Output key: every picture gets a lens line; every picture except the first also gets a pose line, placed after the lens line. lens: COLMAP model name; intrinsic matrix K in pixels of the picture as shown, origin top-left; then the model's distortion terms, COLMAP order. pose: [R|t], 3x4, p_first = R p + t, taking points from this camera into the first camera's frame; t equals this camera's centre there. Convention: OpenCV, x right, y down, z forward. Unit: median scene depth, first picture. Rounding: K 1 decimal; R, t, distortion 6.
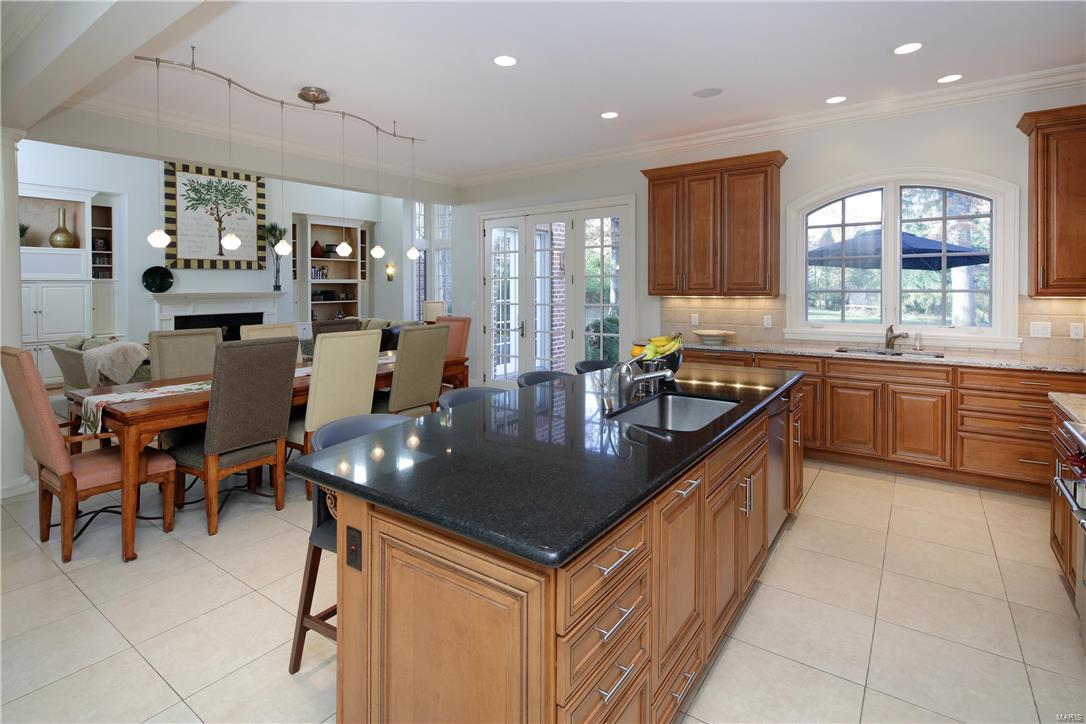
lens RADIAL K [[524.9, 0, 551.1], [0, 524.9, 290.8], [0, 0, 1]] dist [0.000051, -0.002440]
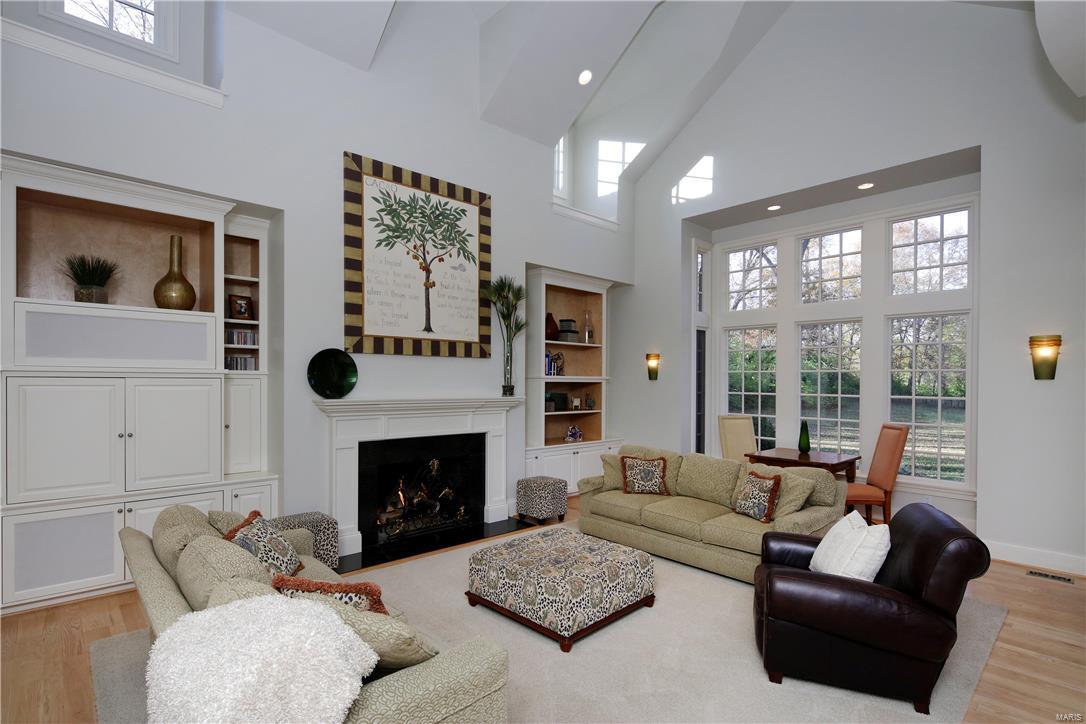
lens RADIAL K [[524.9, 0, 545.7], [0, 524.9, 395.6], [0, 0, 1]] dist [0.000051, -0.002440]
pose [[0.980638, 0.019865, -0.194817, -0.399998], [-0.016696, 0.999701, 0.017892, -0.011012], [0.195114, -0.014292, 0.980676, 0.478321]]
